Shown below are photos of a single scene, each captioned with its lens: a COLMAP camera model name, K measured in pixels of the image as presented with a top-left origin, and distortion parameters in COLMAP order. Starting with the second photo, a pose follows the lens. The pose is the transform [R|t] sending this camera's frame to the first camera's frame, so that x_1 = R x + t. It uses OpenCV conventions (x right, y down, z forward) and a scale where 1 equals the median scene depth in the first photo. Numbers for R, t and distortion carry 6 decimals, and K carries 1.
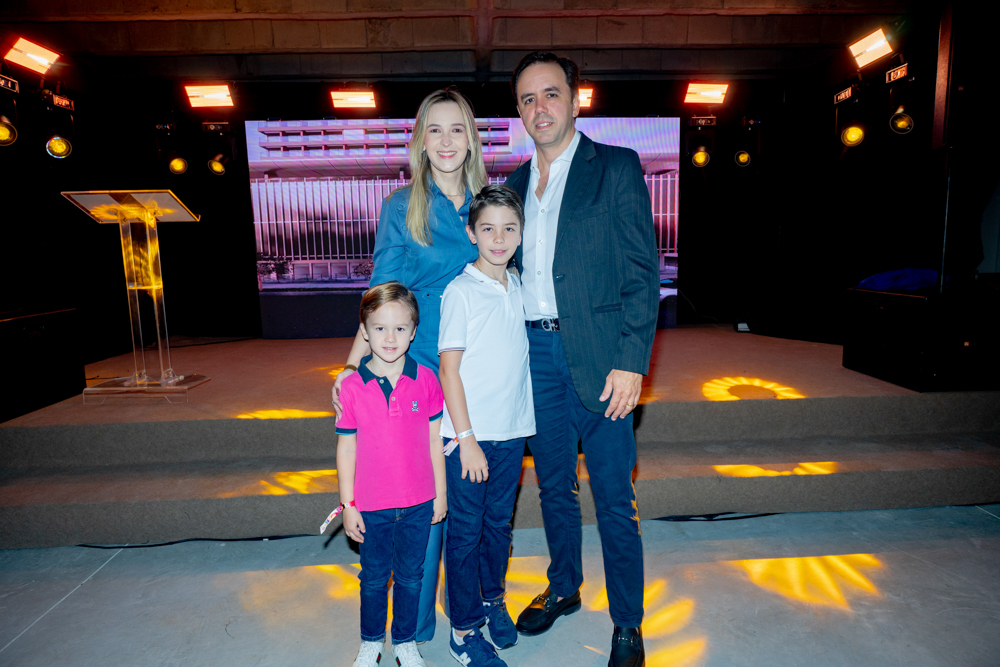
lens RADIAL K [[615.0, 0, 497.5], [0, 615.0, 337.7], [0, 0, 1]] dist [-0.013046, 0.015966]
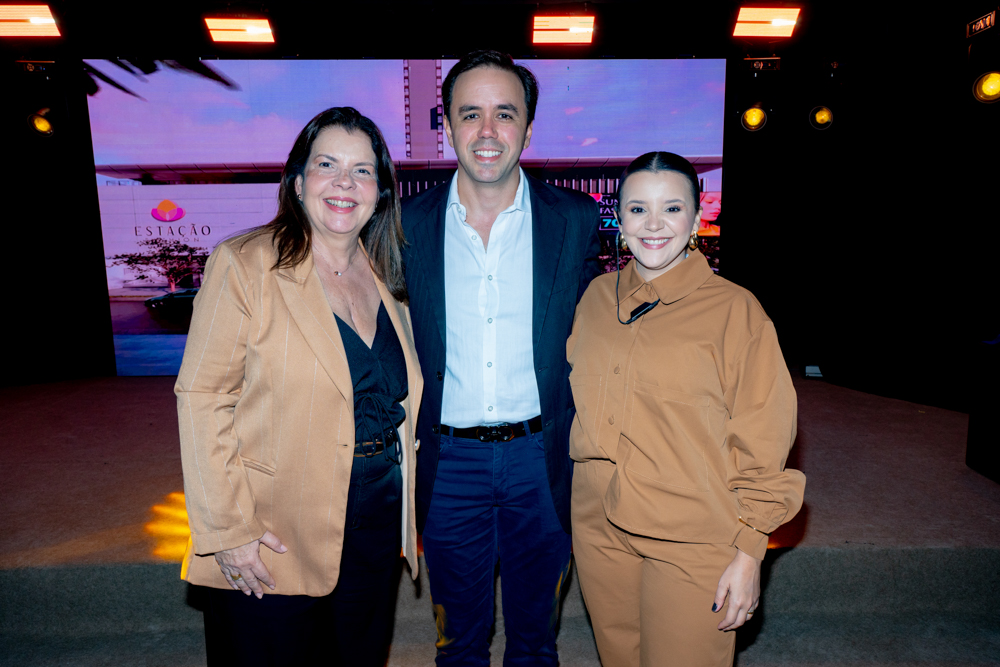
lens RADIAL K [[750.8, 0, 507.3], [0, 750.8, 328.4], [0, 0, 1]] dist [0.018529, 0.029231]
pose [[0.999443, 0.016397, -0.029079, 0.160468], [-0.015836, 0.999686, 0.019440, -0.140693], [0.029388, -0.018969, 0.999388, 0.298063]]
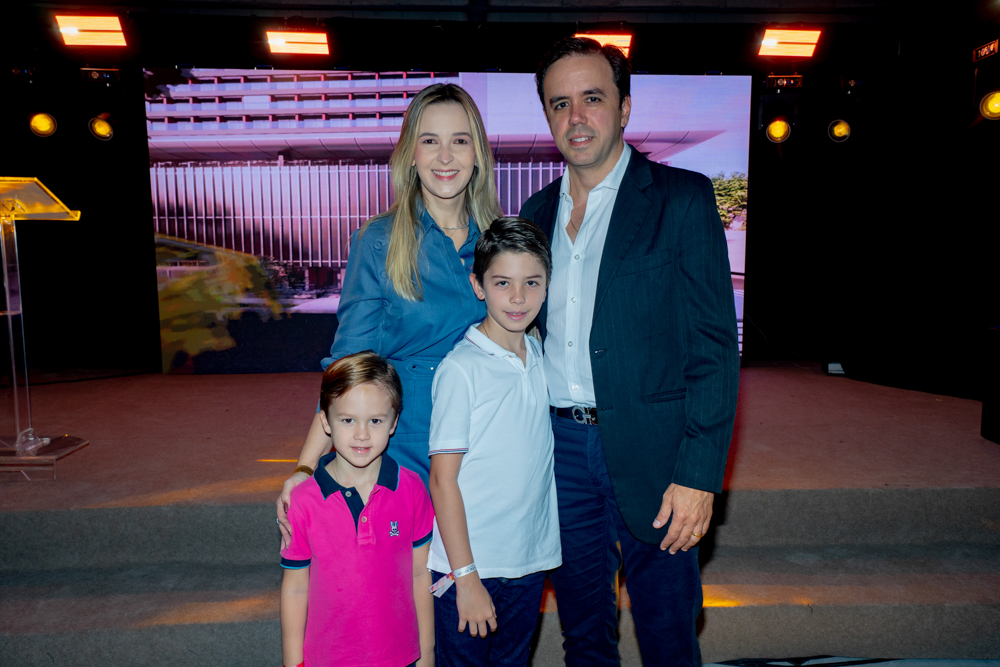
lens RADIAL K [[851.3, 0, 496.7], [0, 851.3, 332.1], [0, 0, 1]] dist [0.043689, 0.032123]
pose [[0.999735, 0.017695, 0.014752, -0.021892], [-0.017426, 0.999683, -0.018189, -0.064077], [-0.015069, 0.017927, 0.999726, 0.003279]]
